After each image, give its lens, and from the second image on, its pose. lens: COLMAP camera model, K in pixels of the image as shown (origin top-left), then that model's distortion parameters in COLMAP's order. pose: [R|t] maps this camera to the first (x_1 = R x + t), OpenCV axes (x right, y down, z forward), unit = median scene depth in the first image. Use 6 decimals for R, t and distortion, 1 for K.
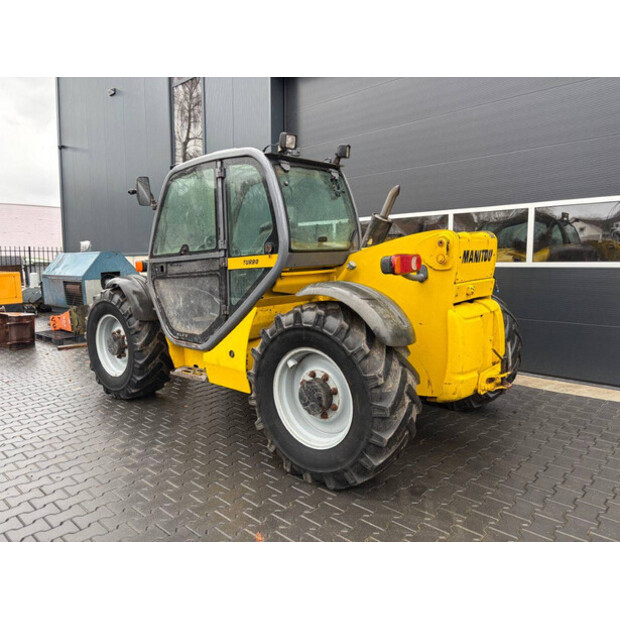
lens RADIAL K [[480.2, 0, 311.3], [0, 480.2, 302.1], [0, 0, 1]] dist [0.056167, -0.053122]
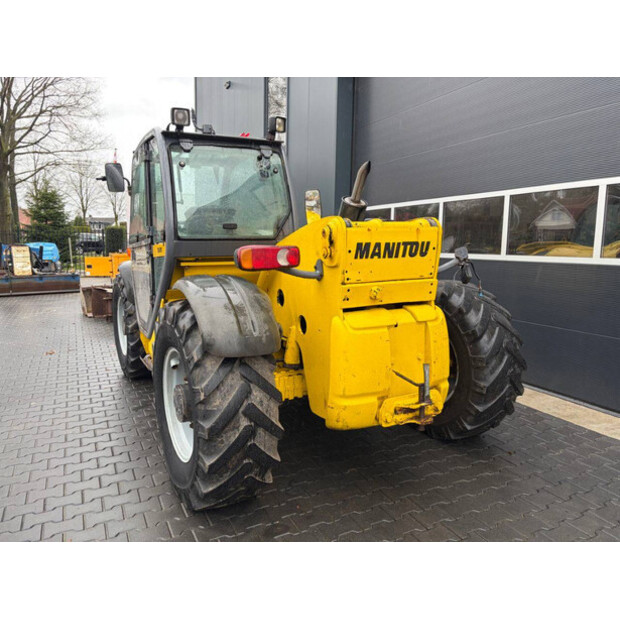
lens RADIAL K [[480.2, 0, 295.3], [0, 480.2, 302.7], [0, 0, 1]] dist [0.056167, -0.053122]
pose [[0.937067, 0.060717, -0.343831, 0.450885], [-0.050252, 0.997964, 0.039274, -0.031821], [0.345515, -0.019524, 0.938210, 0.207978]]
